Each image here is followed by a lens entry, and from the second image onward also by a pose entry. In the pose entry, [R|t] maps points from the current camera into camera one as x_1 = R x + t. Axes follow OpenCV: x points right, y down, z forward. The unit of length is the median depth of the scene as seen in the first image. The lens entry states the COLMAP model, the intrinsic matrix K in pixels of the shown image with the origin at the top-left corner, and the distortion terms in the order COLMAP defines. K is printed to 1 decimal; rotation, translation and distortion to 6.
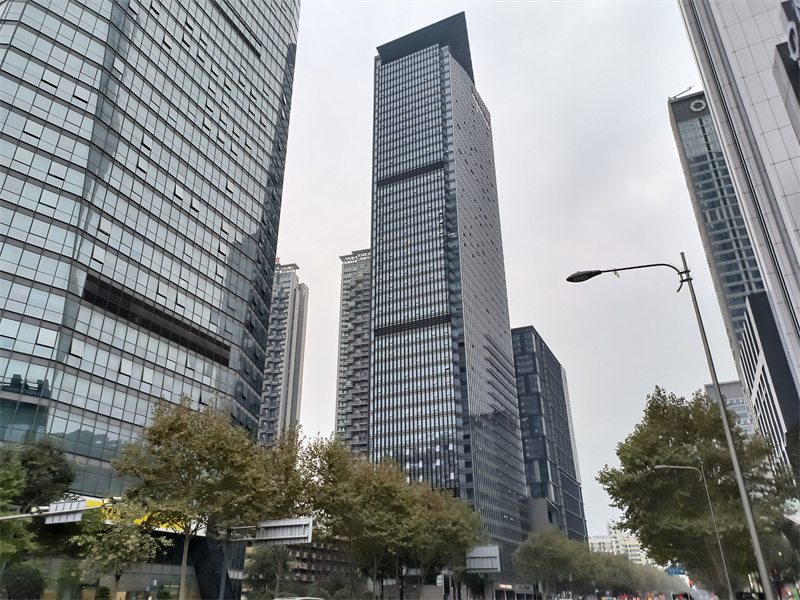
lens RADIAL K [[620.8, 0, 398.3], [0, 620.8, 265.8], [0, 0, 1]] dist [0.051589, -0.064303]
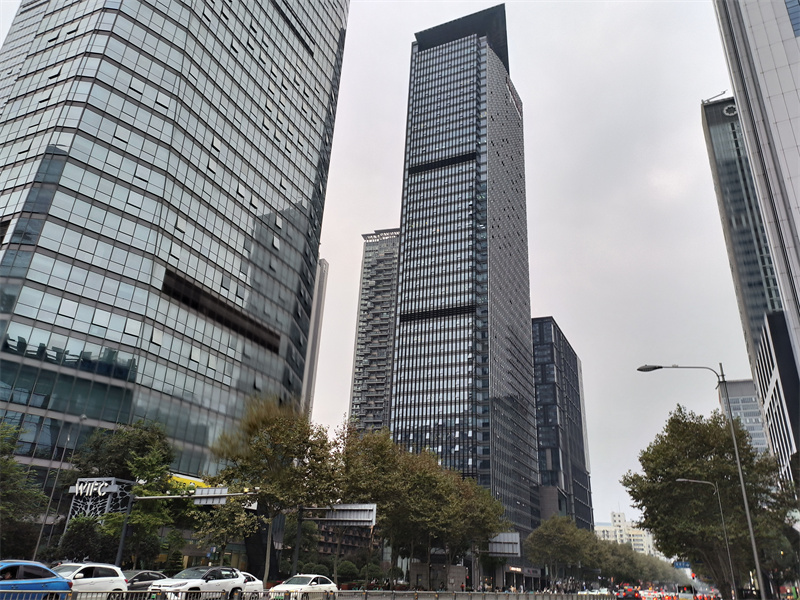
lens RADIAL K [[632.4, 0, 408.6], [0, 632.4, 256.3], [0, 0, 1]] dist [0.044116, -0.042349]
pose [[0.998505, 0.054375, -0.005589, -0.026982], [-0.054209, 0.998178, 0.026479, -0.025631], [0.007019, -0.026136, 0.999634, -0.047167]]
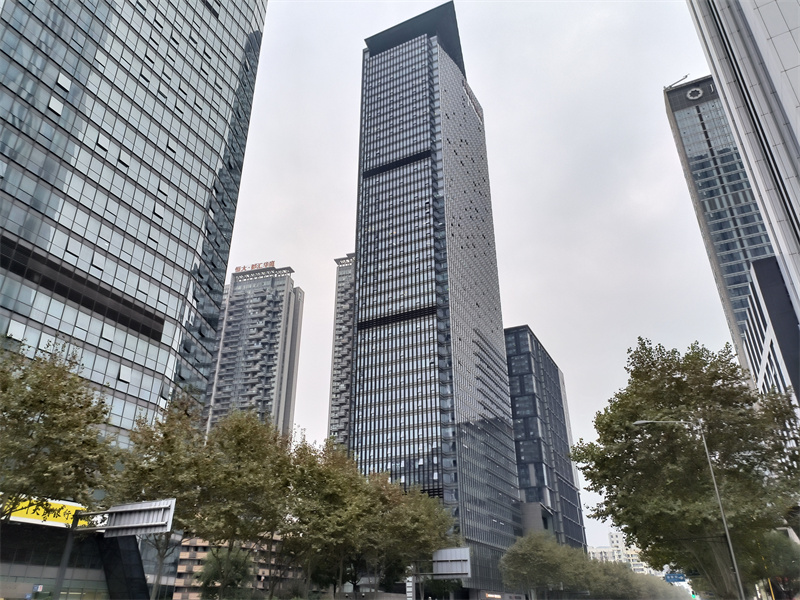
lens RADIAL K [[605.6, 0, 398.2], [0, 605.6, 265.0], [0, 0, 1]] dist [0.045100, -0.044139]
pose [[0.999941, -0.003345, -0.010305, 0.038234], [0.003091, 0.999693, -0.024570, 0.040504], [0.010384, 0.024536, 0.999645, 0.075735]]
